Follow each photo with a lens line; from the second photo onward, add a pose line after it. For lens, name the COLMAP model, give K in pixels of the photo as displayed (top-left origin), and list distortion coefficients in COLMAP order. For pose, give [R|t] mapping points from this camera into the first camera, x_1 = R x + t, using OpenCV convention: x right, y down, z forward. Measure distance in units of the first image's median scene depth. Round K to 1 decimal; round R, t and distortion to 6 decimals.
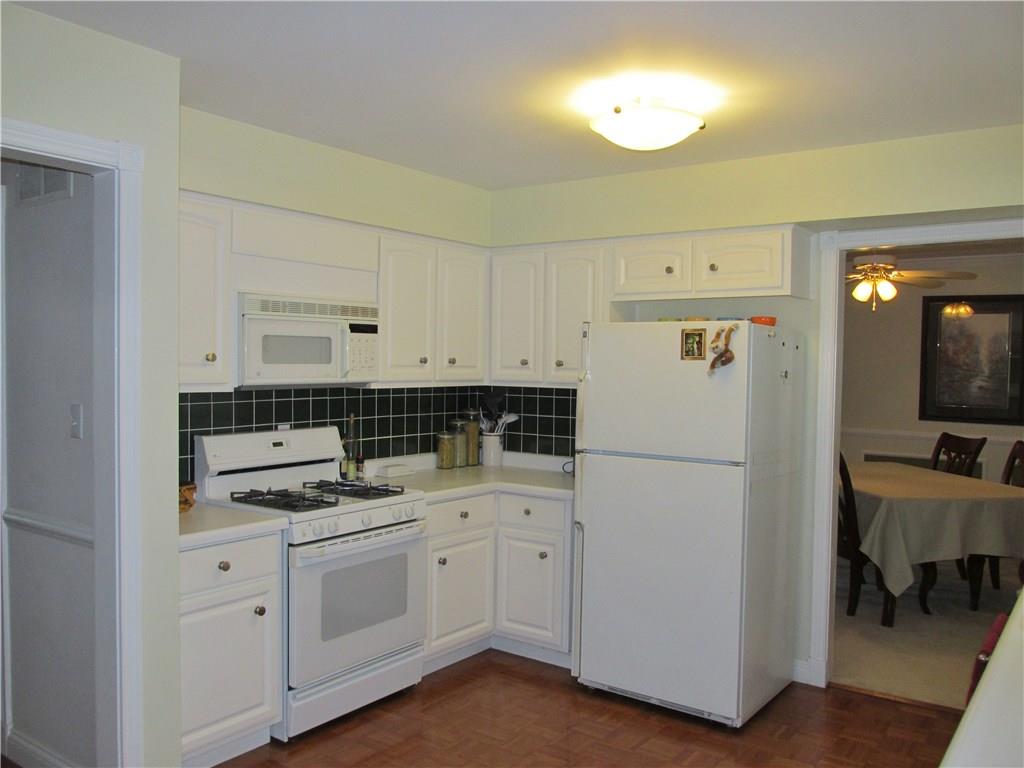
lens RADIAL K [[852.8, 0, 512.0], [0, 852.8, 384.0], [0, 0, 1]] dist [-0.034354, 0.000645]
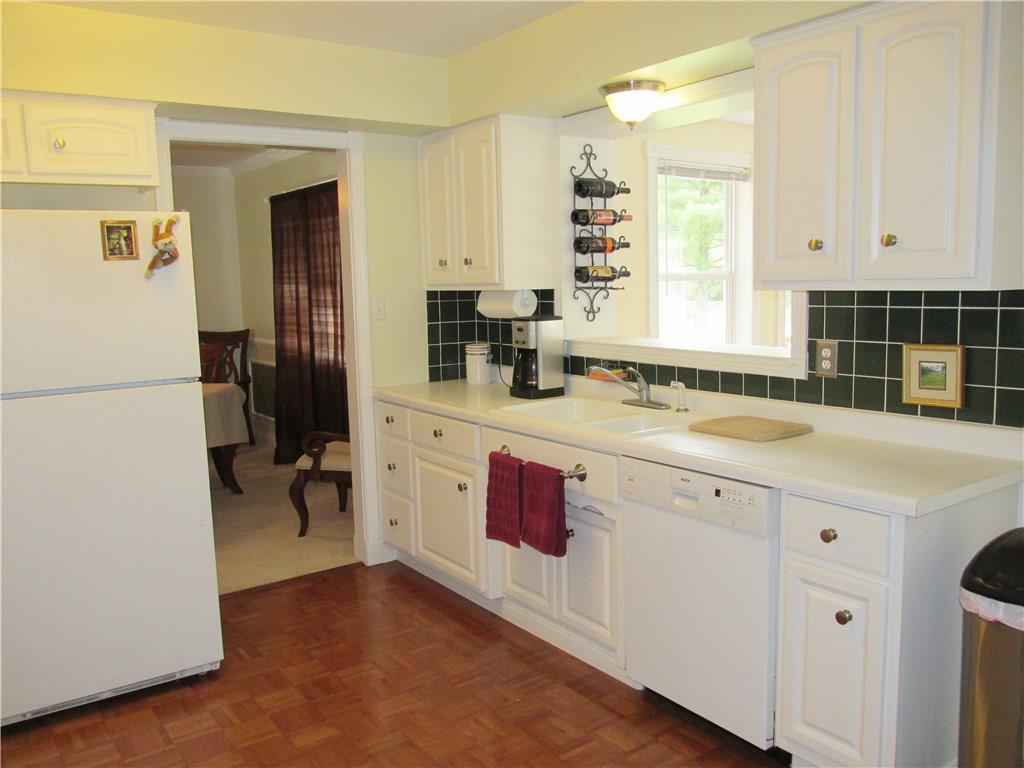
lens RADIAL K [[852.8, 0, 512.0], [0, 852.8, 384.0], [0, 0, 1]] dist [-0.034354, 0.000645]
pose [[0.309897, -0.143358, 0.939900, -0.396612], [0.057190, 0.989588, 0.132080, 0.002615], [-0.949049, 0.012821, 0.314869, 0.369313]]
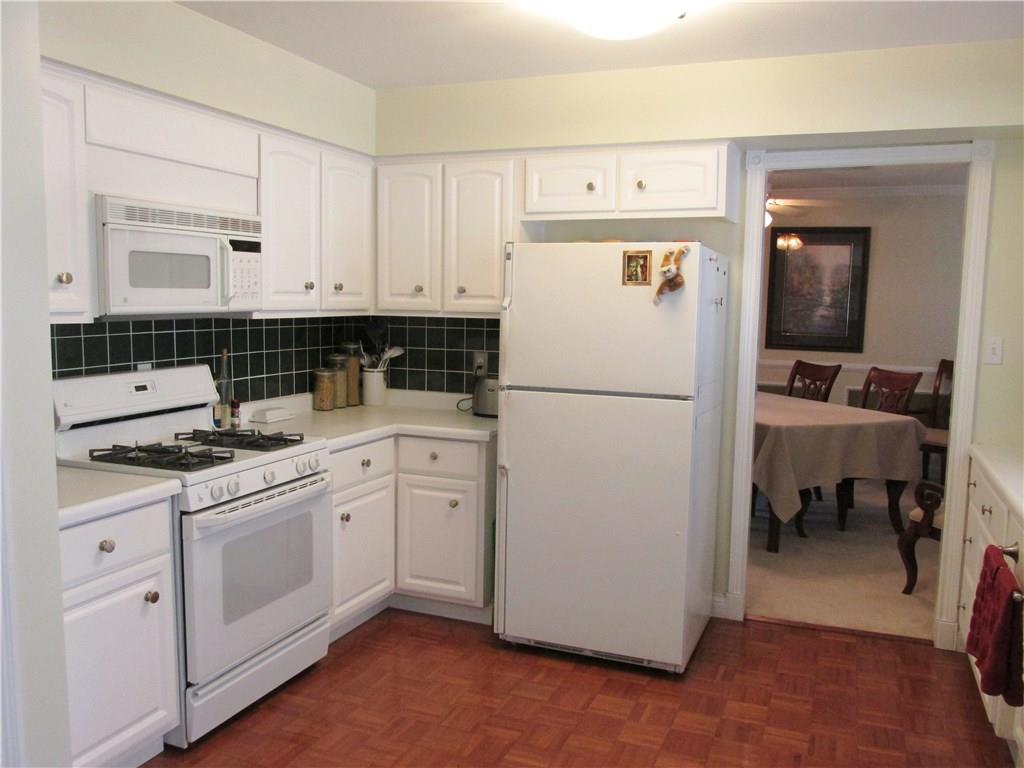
lens RADIAL K [[852.8, 0, 512.0], [0, 852.8, 384.0], [0, 0, 1]] dist [-0.034354, 0.000645]
pose [[0.970058, -0.022782, 0.241804, -0.126759], [0.003497, 0.996798, 0.079890, 0.003449], [-0.242850, -0.076652, 0.967031, 0.130859]]
